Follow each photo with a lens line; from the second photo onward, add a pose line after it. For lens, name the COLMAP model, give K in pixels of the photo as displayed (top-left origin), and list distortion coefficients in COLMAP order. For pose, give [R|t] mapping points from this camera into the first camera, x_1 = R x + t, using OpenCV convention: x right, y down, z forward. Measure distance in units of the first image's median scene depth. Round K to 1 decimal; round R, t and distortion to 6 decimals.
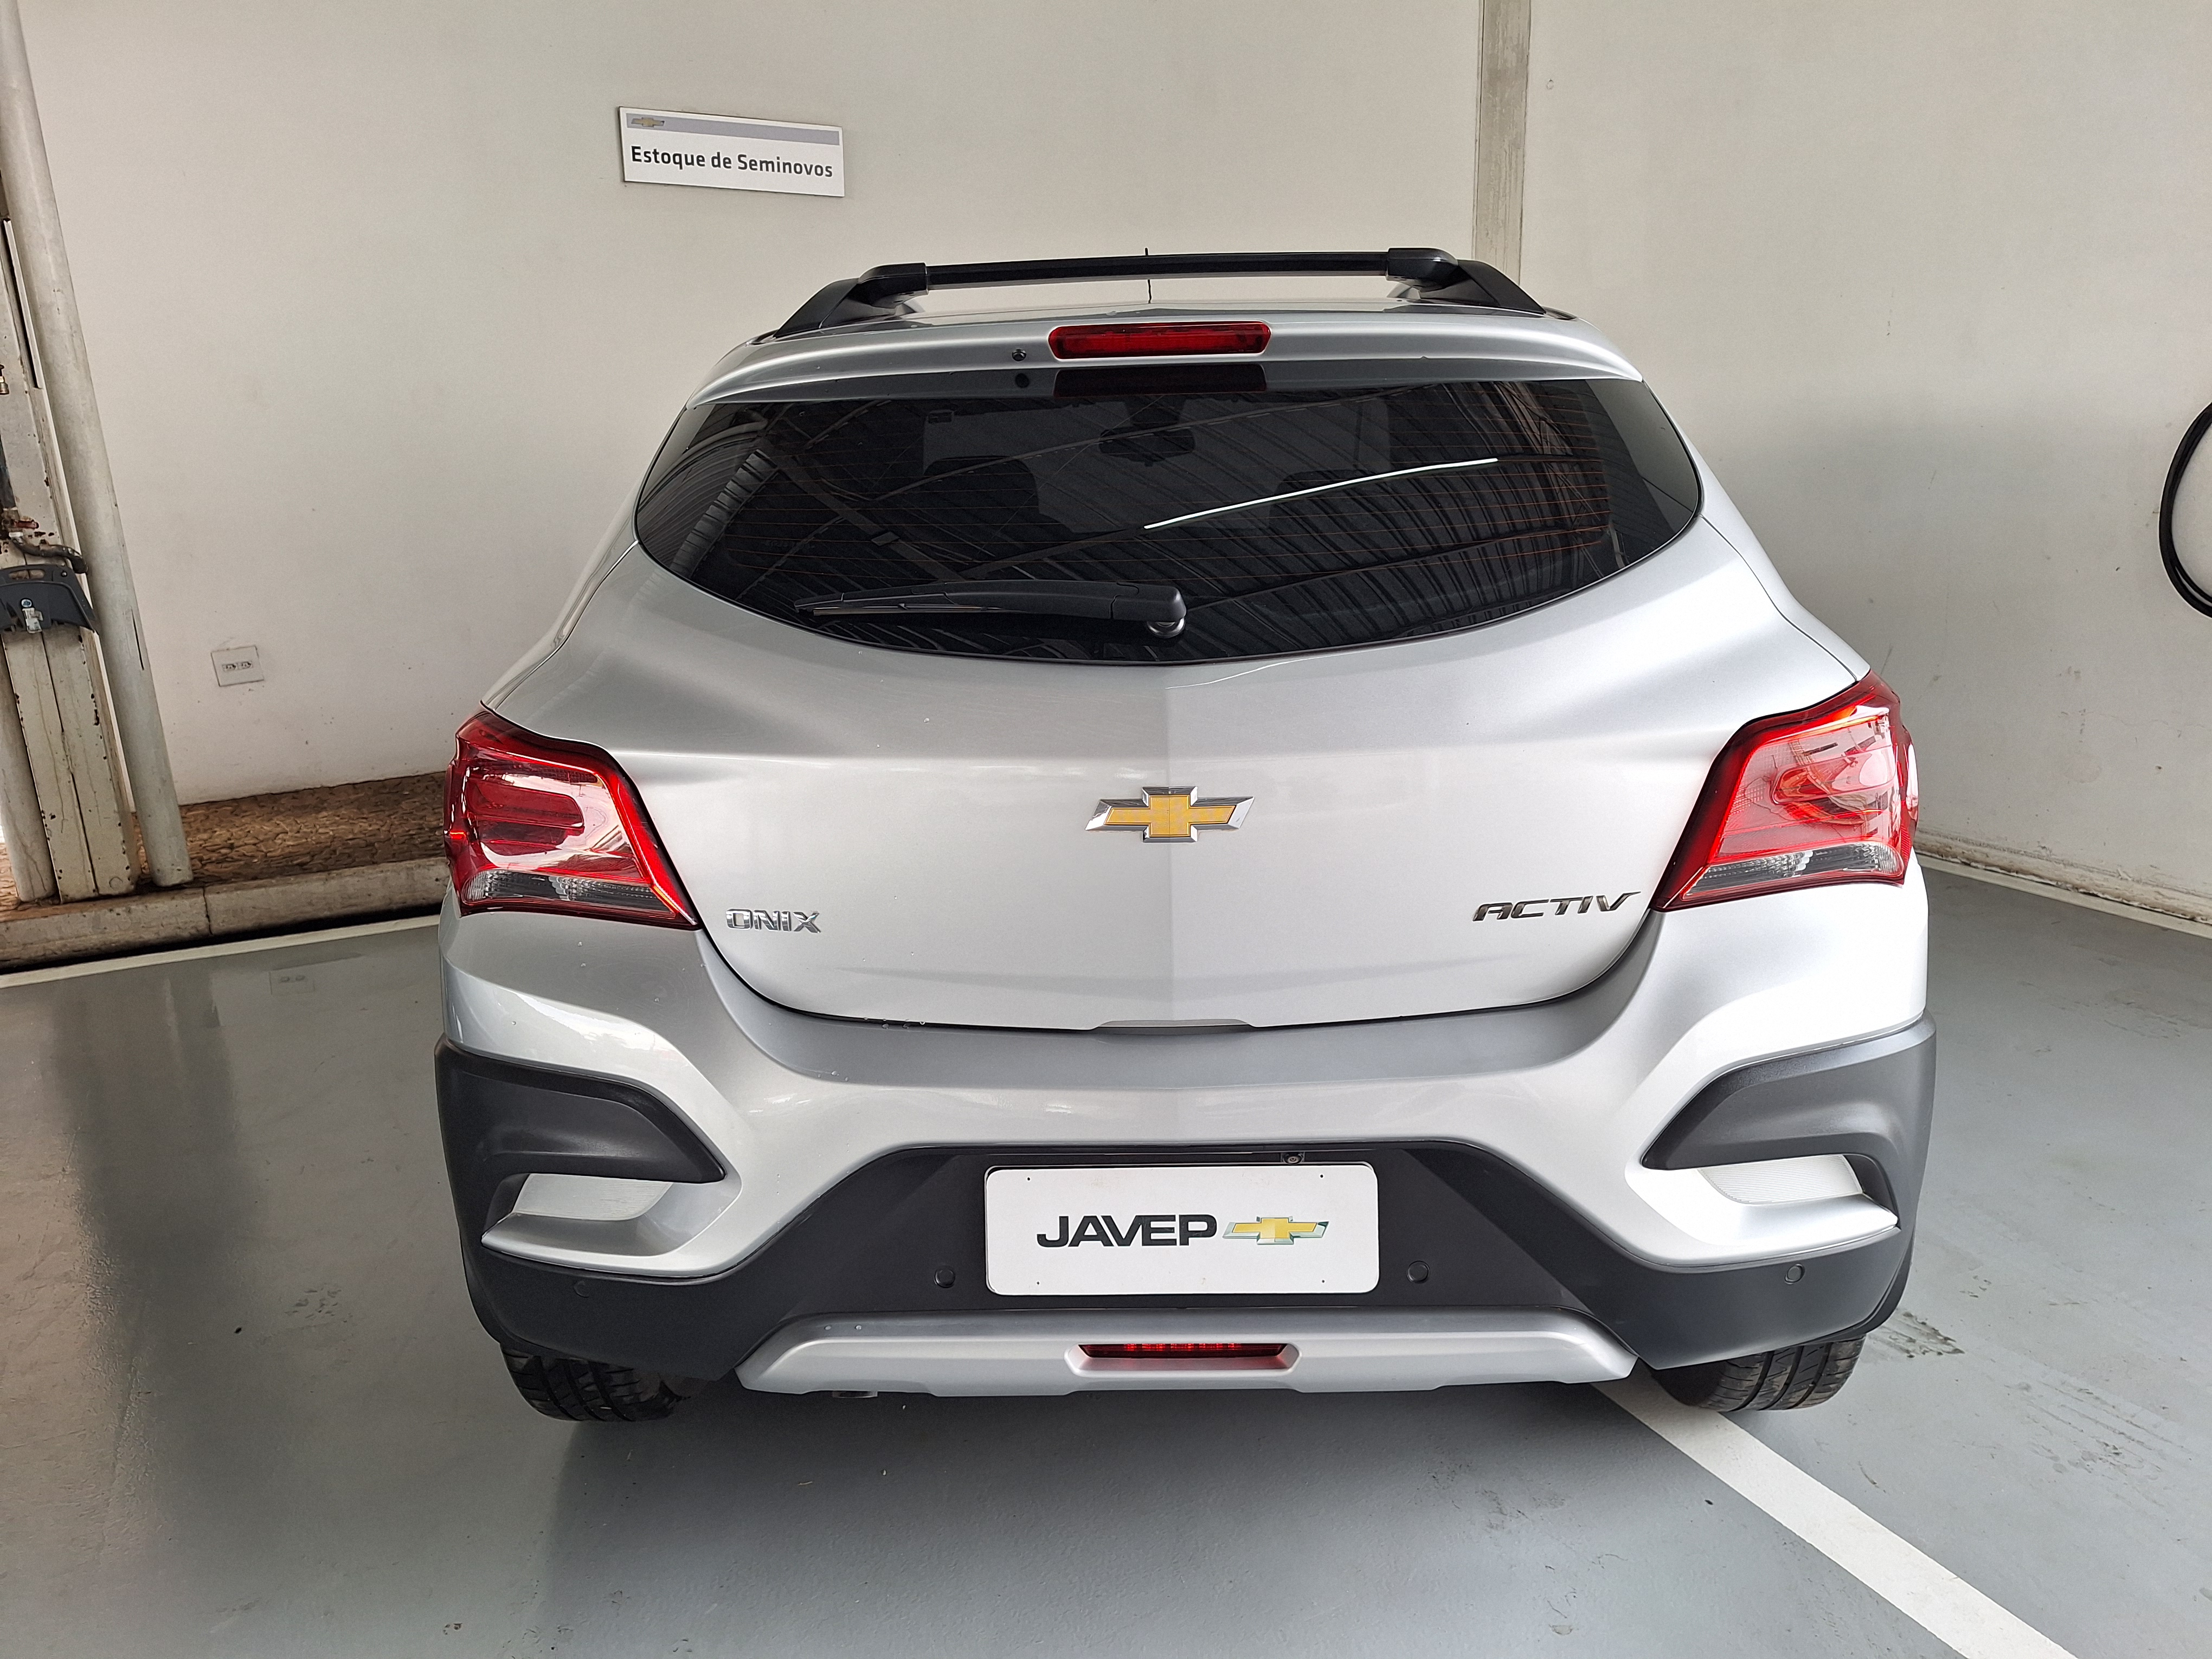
lens RADIAL K [[1574.9, 0, 1110.5], [0, 1574.9, 837.3], [0, 0, 1]] dist [0.033474, -0.004420]
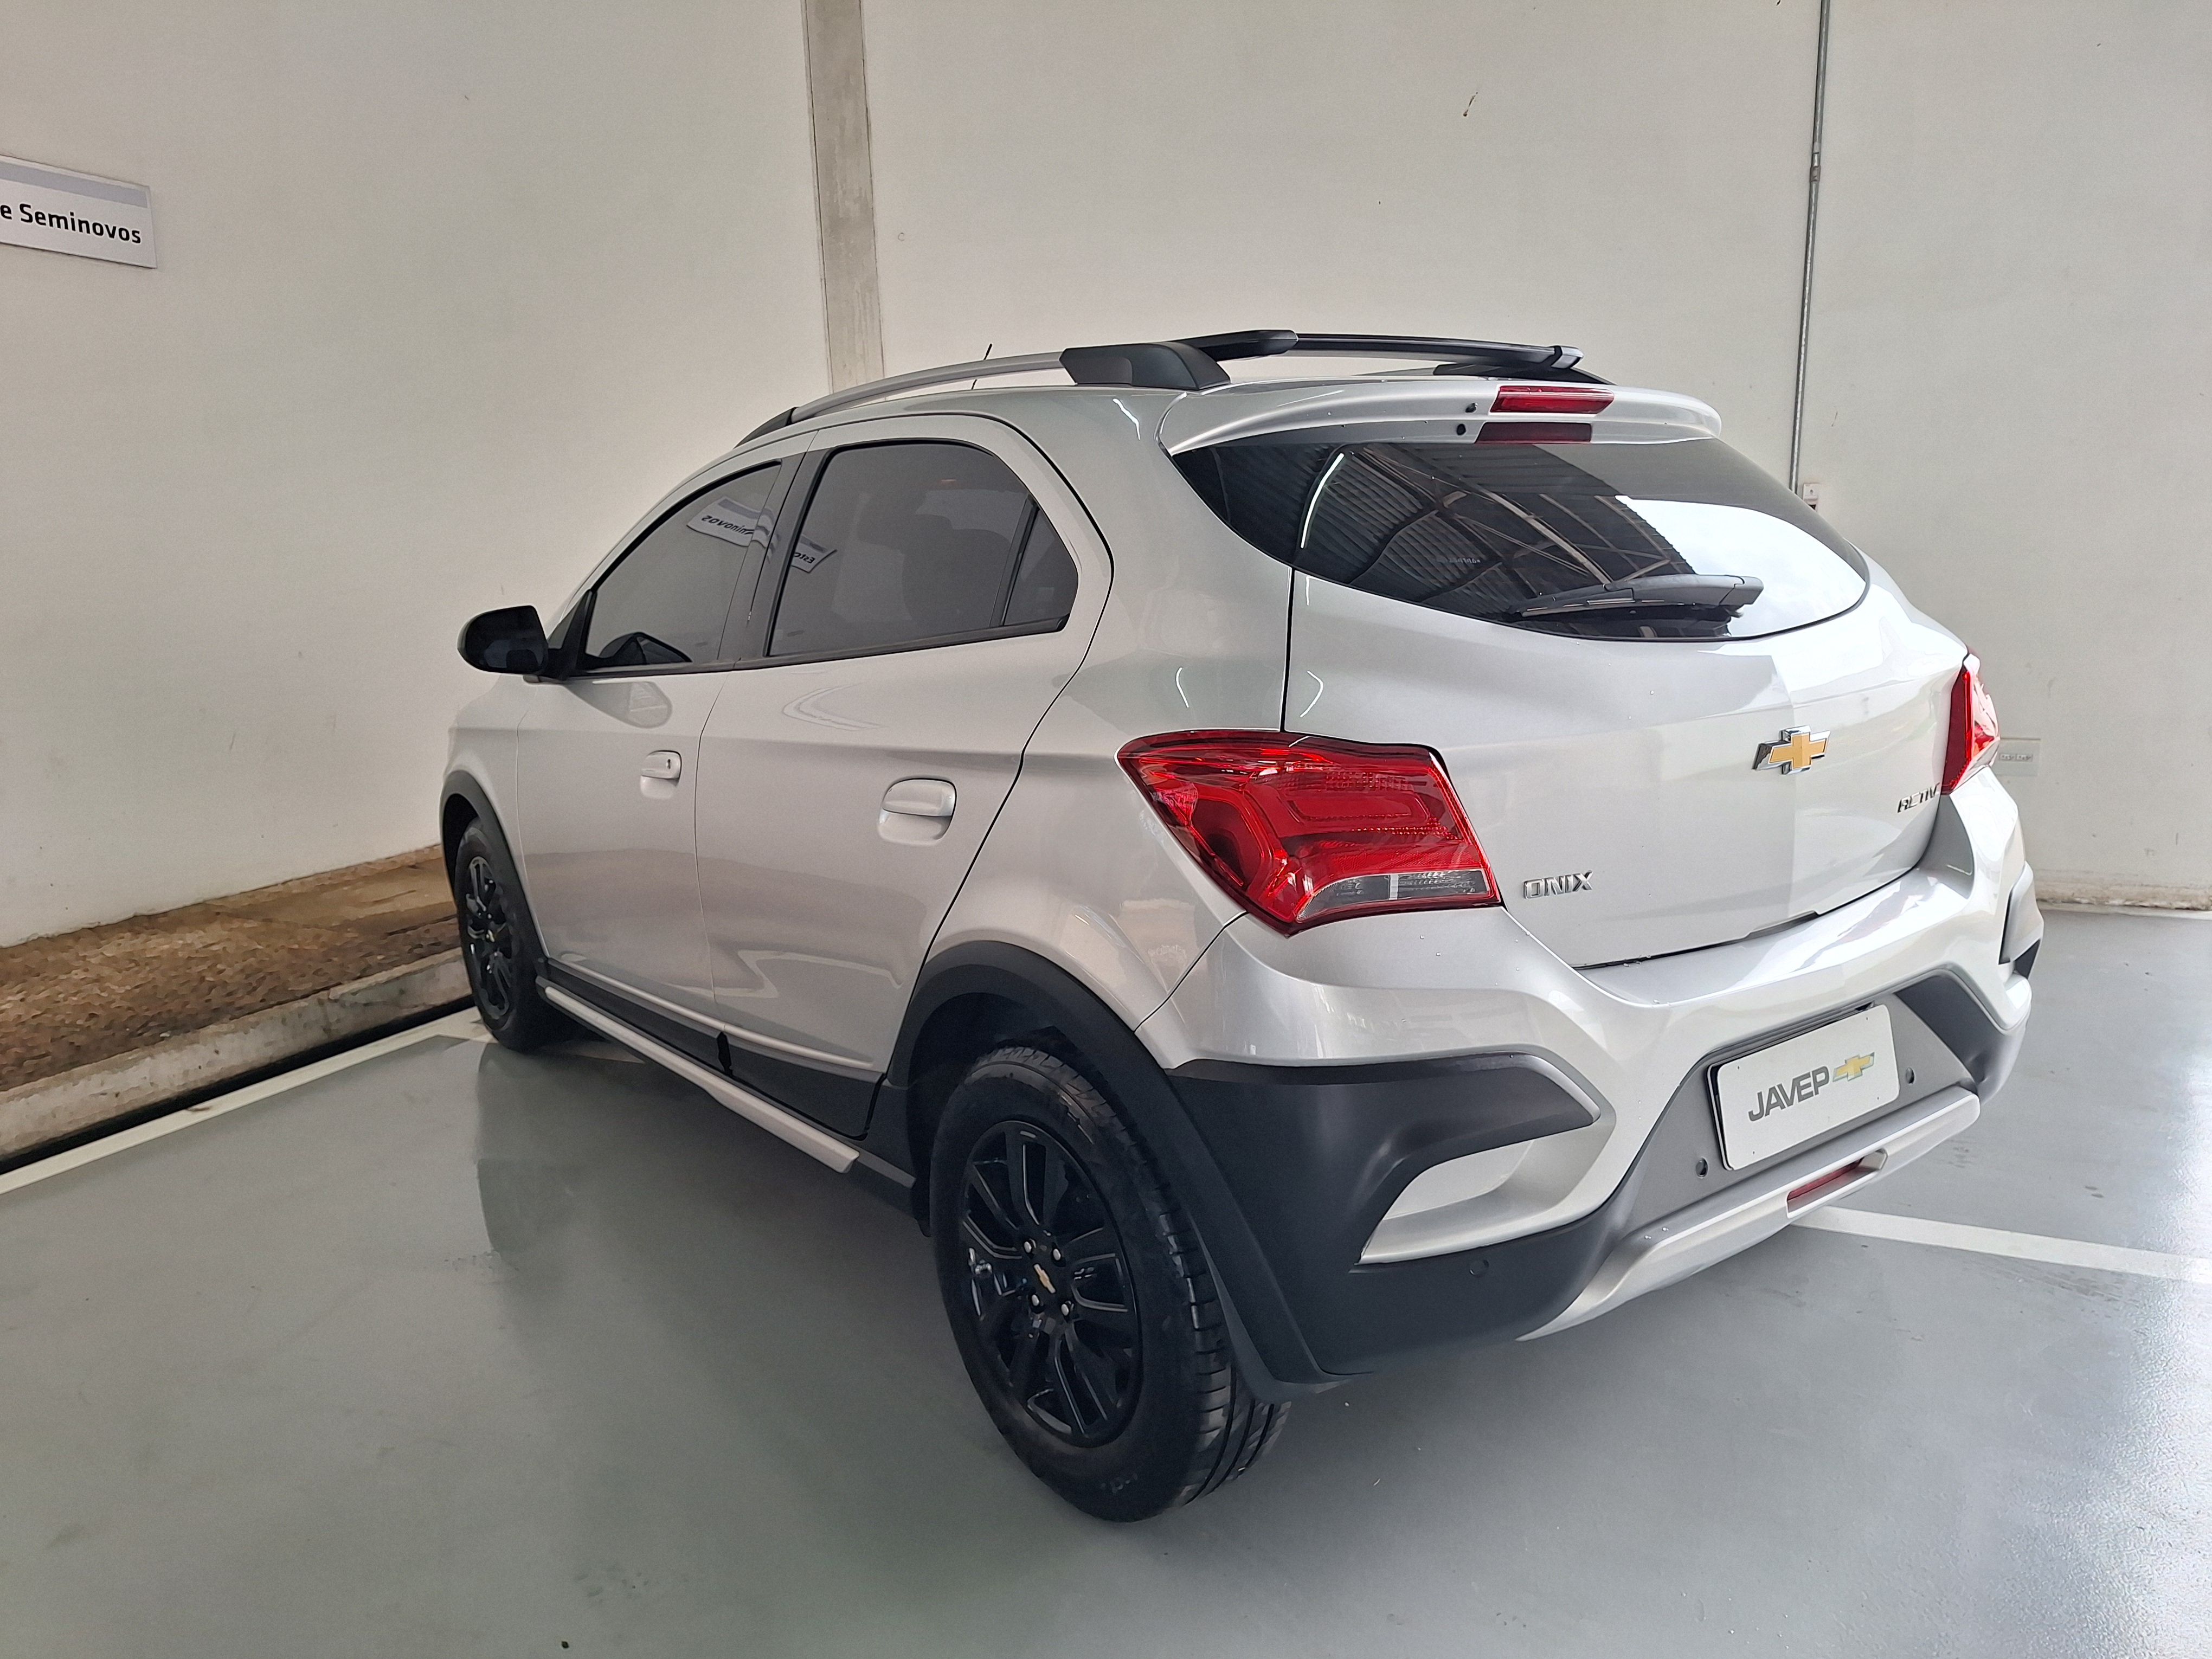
lens RADIAL K [[1574.9, 0, 1092.7], [0, 1574.9, 811.9], [0, 0, 1]] dist [0.033474, -0.004420]
pose [[0.799577, -0.108510, 0.590679, -0.869142], [0.167487, 0.984810, -0.045807, -0.001558], [-0.576736, 0.135557, 0.805605, 0.217487]]
